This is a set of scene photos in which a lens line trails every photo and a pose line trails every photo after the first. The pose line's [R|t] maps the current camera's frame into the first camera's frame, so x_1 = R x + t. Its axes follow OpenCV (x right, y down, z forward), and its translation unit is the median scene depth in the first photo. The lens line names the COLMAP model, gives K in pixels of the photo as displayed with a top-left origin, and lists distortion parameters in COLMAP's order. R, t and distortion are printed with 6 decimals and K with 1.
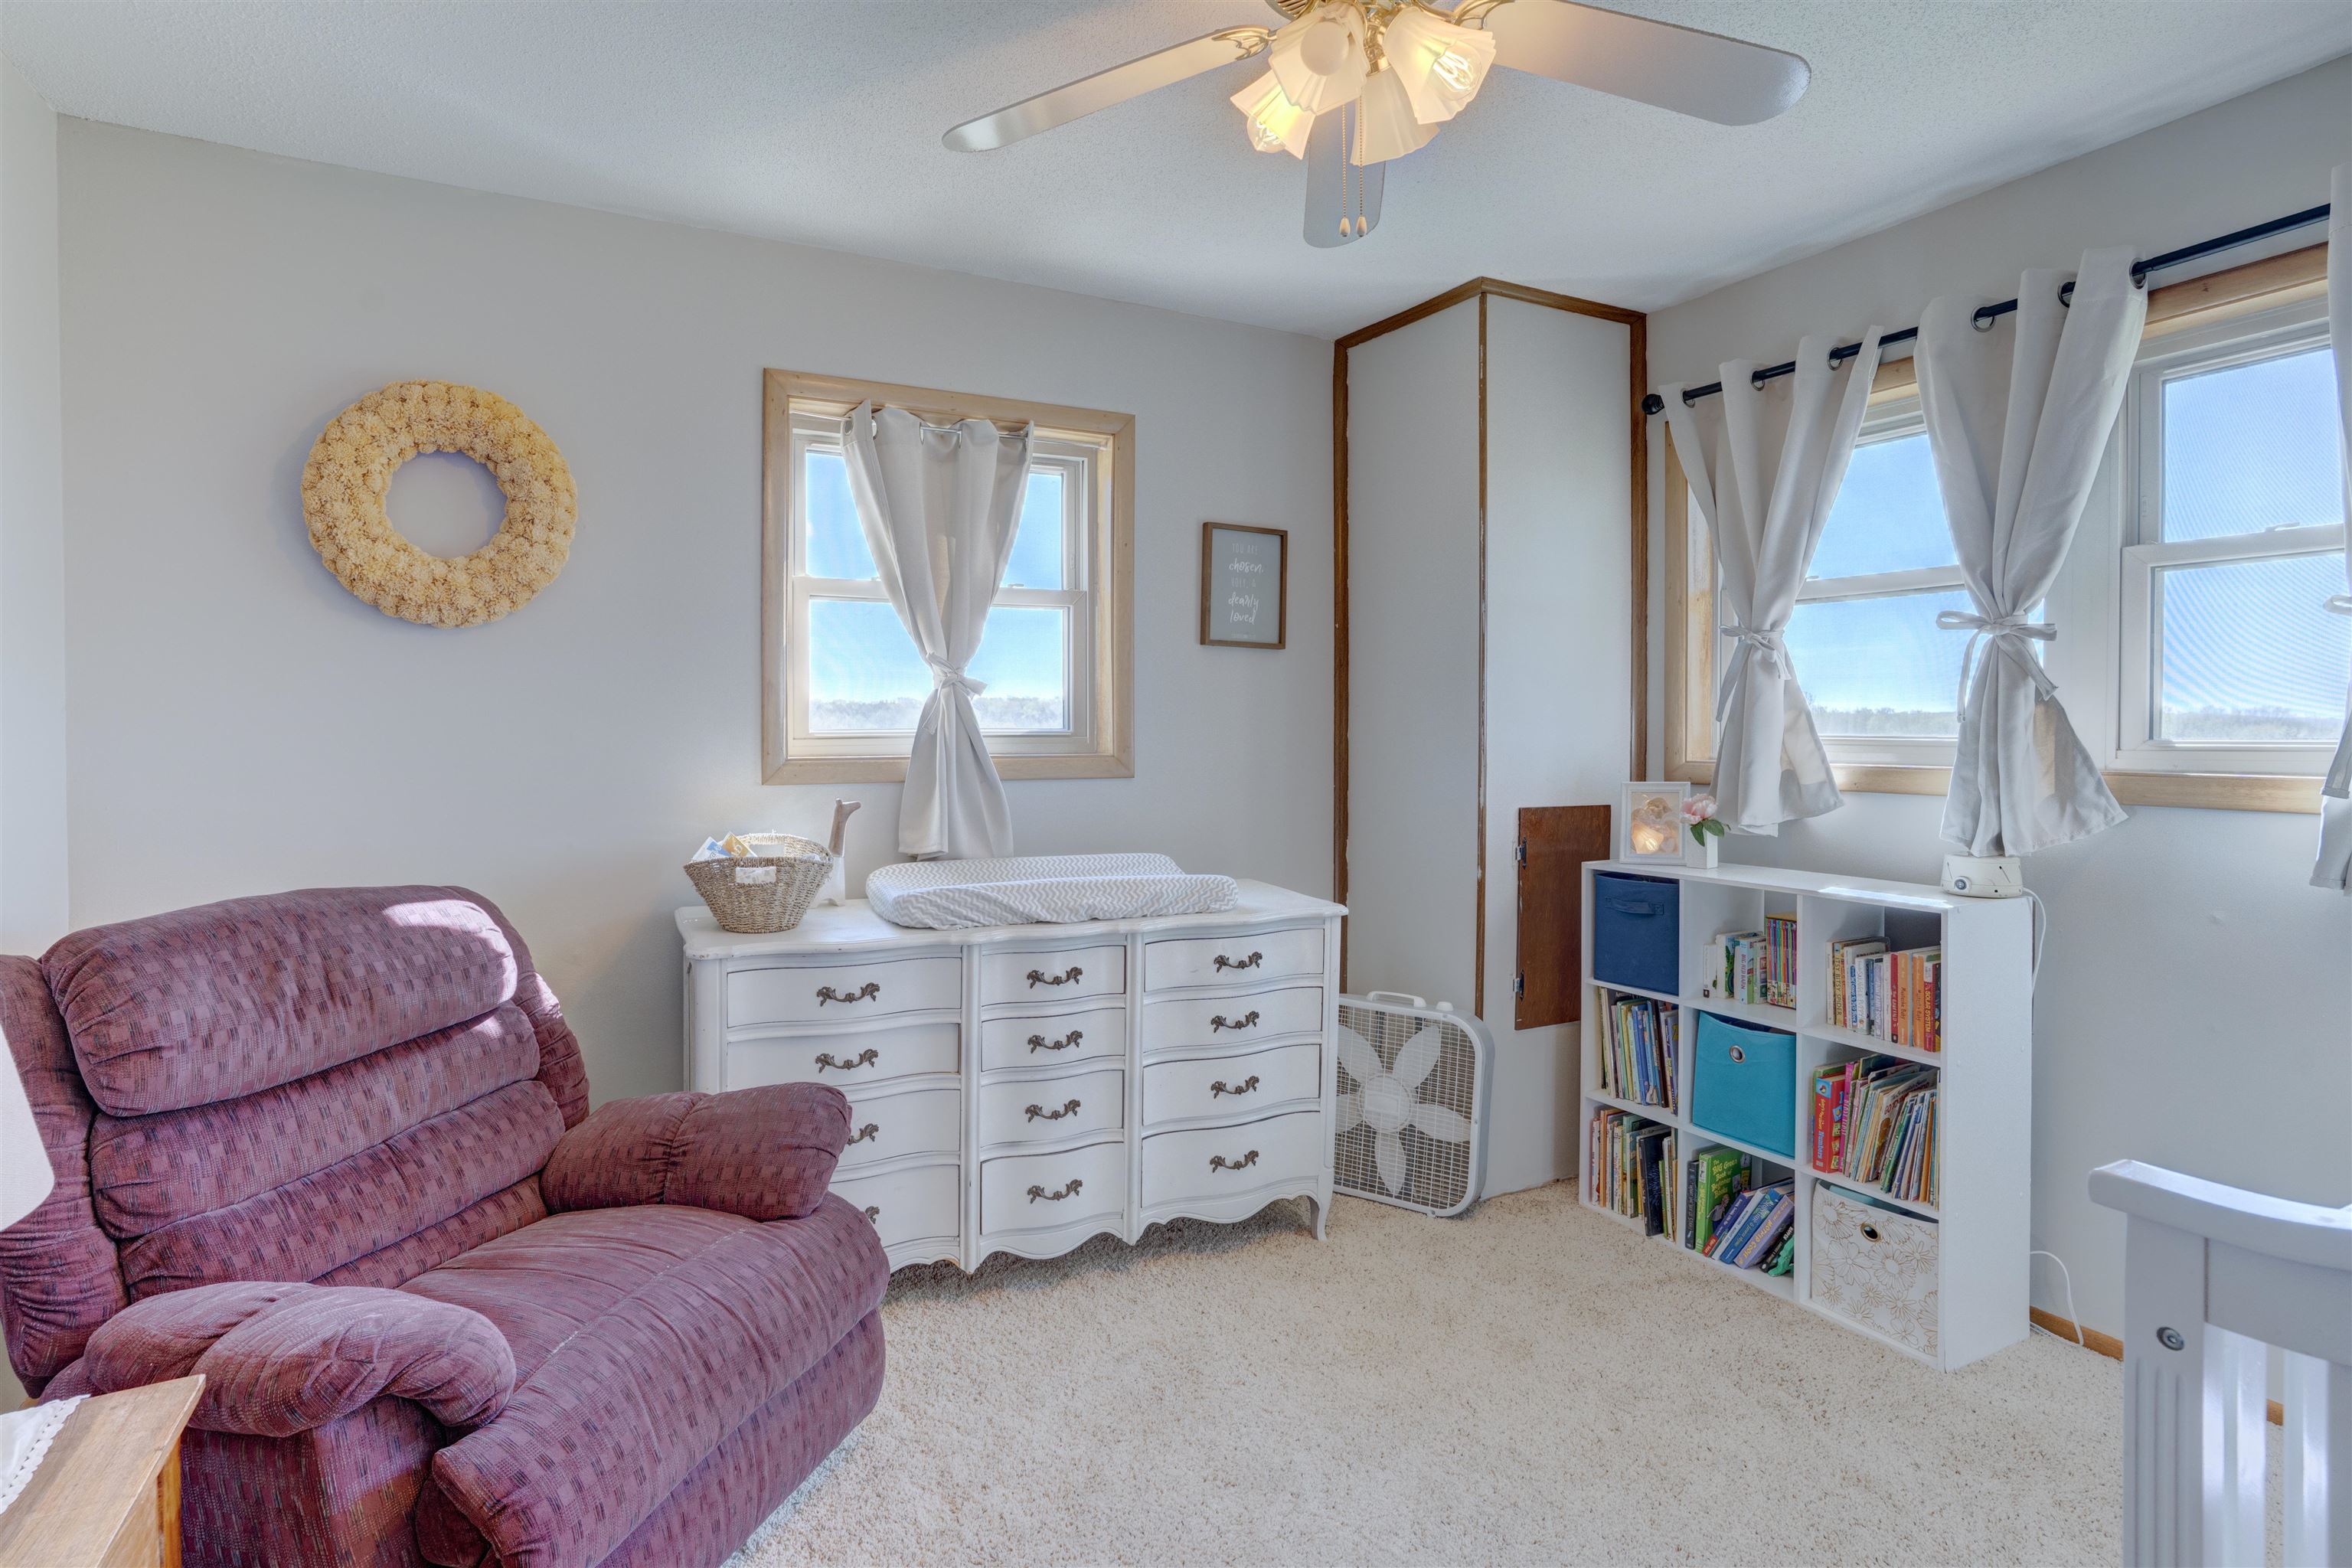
lens RADIAL K [[1201.4, 0, 1128.6], [0, 1201.4, 730.8], [0, 0, 1]] dist [-0.072310, 0.044117]
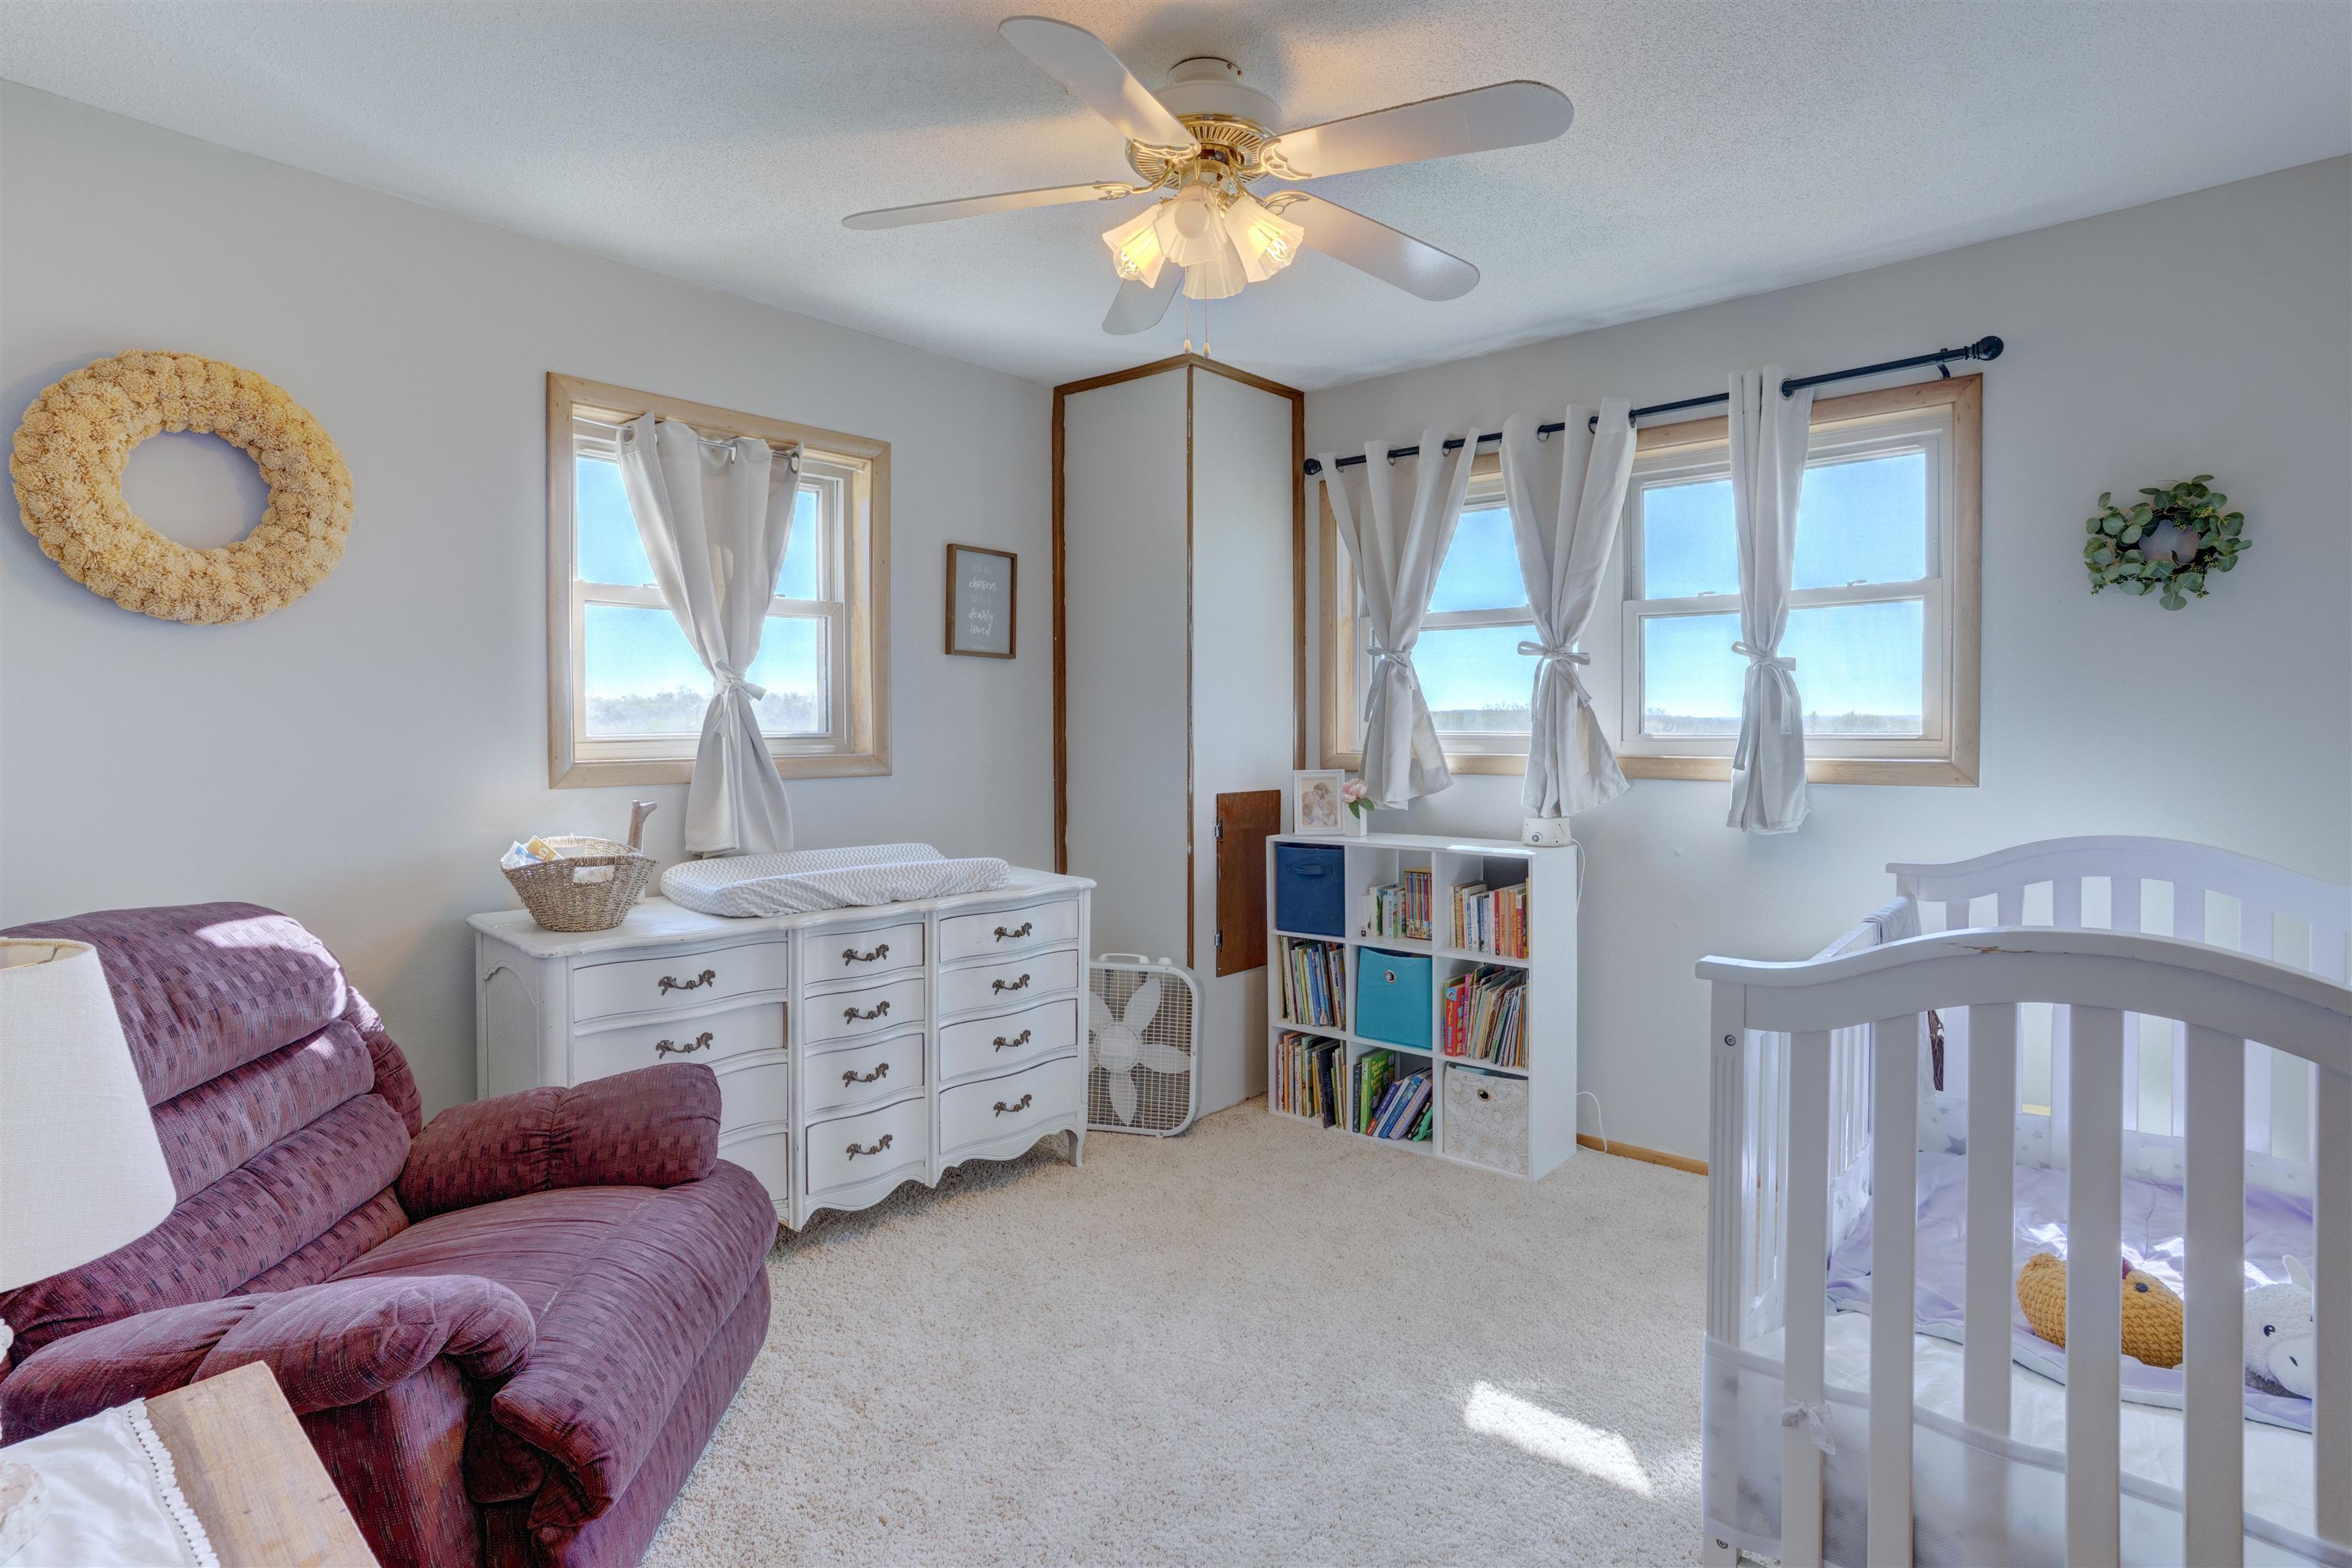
lens RADIAL K [[1258.3, 0, 1170.6], [0, 1258.3, 729.0], [0, 0, 1]] dist [-0.079828, 0.055164]
pose [[0.914719, -0.005622, 0.404051, -0.276123], [0.005906, 0.999982, 0.000543, -0.002430], [-0.404047, 0.001889, 0.914736, -0.179105]]
